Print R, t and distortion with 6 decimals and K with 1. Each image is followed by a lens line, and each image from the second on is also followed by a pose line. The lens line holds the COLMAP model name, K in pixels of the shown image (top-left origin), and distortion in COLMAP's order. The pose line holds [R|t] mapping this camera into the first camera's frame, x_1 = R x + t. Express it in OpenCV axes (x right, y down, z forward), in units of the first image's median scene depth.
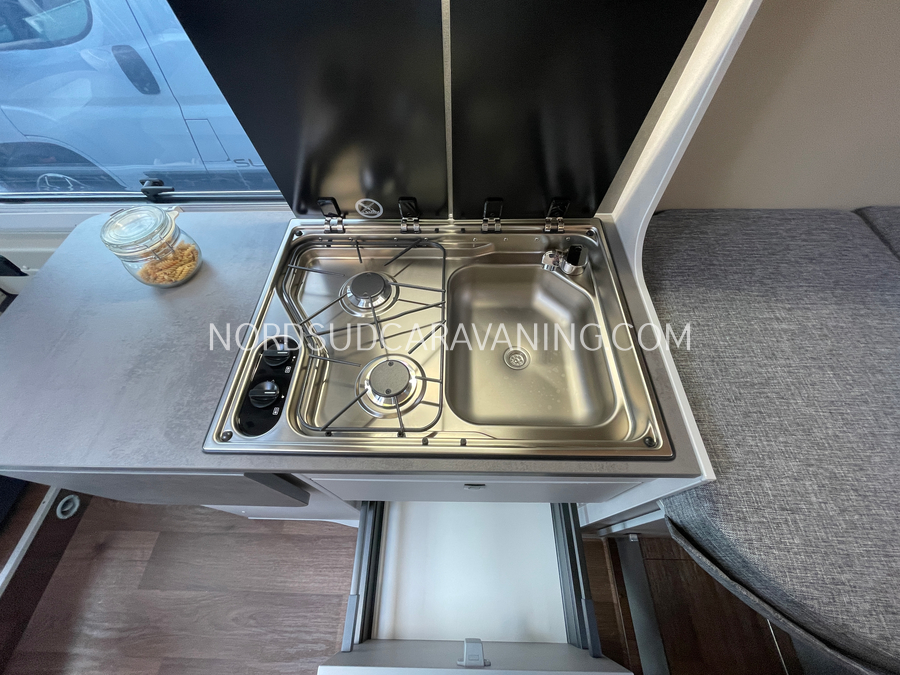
lens RADIAL K [[361.3, 0, 449.6], [0, 361.3, 334.5], [0, 0, 1]] dist [0.000053, -0.001697]
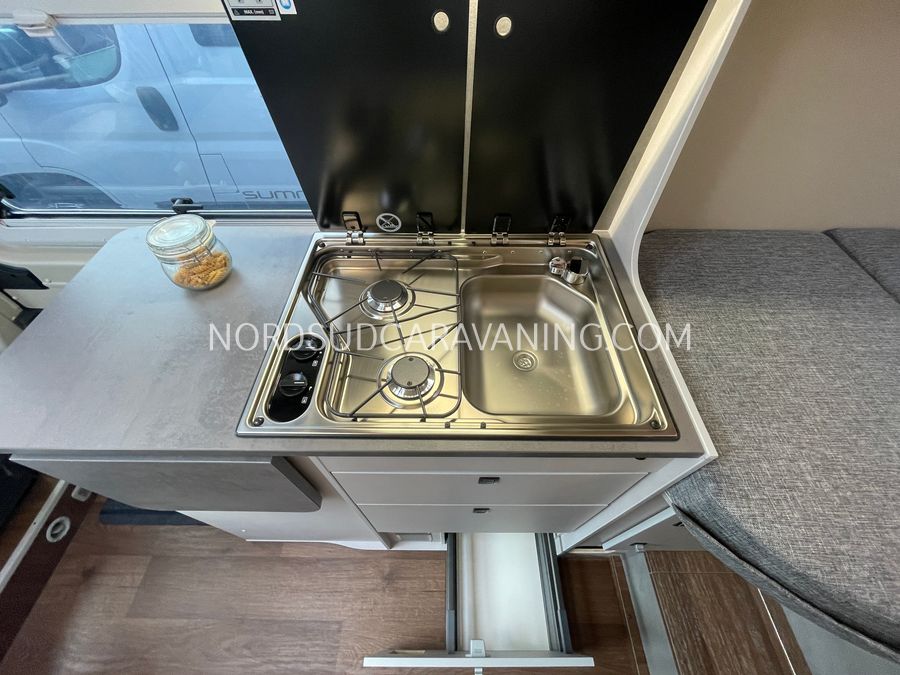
lens RADIAL K [[361.3, 0, 450.0], [0, 361.3, 334.7], [0, 0, 1]] dist [0.000053, -0.001697]
pose [[0.999757, 0.003601, 0.021737, -0.060760], [-0.001525, 0.995497, -0.094784, 0.094769], [-0.021980, 0.094728, 0.995261, -0.063249]]
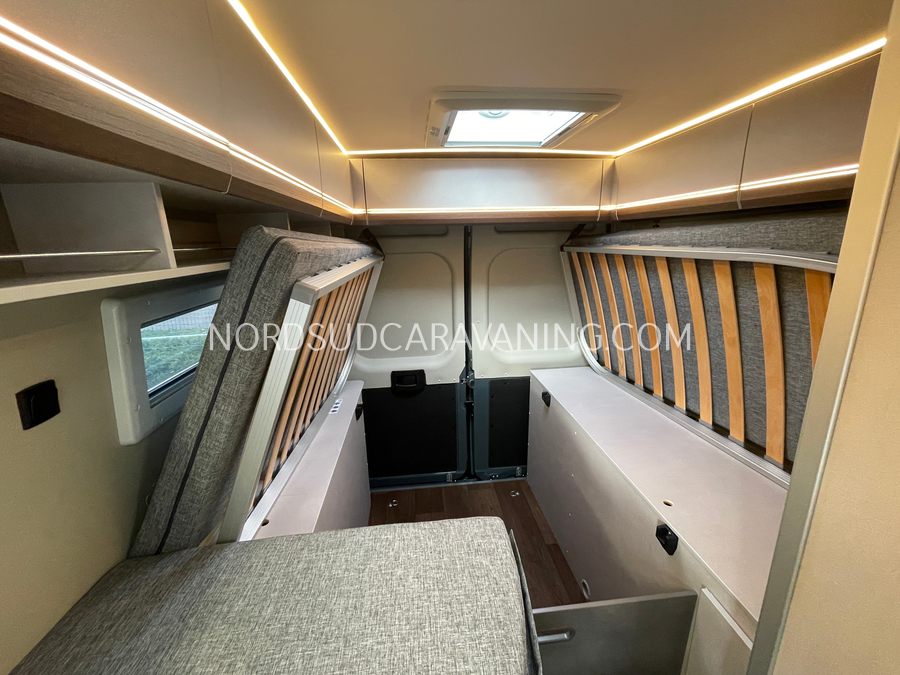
lens RADIAL K [[361.3, 0, 447.3], [0, 361.3, 332.5], [0, 0, 1]] dist [0.000053, -0.001697]
pose [[-0.117004, -0.221304, 0.968160, 0.264601], [0.842237, 0.494463, 0.214811, -0.130092], [-0.526258, 0.840554, 0.128536, -0.084708]]
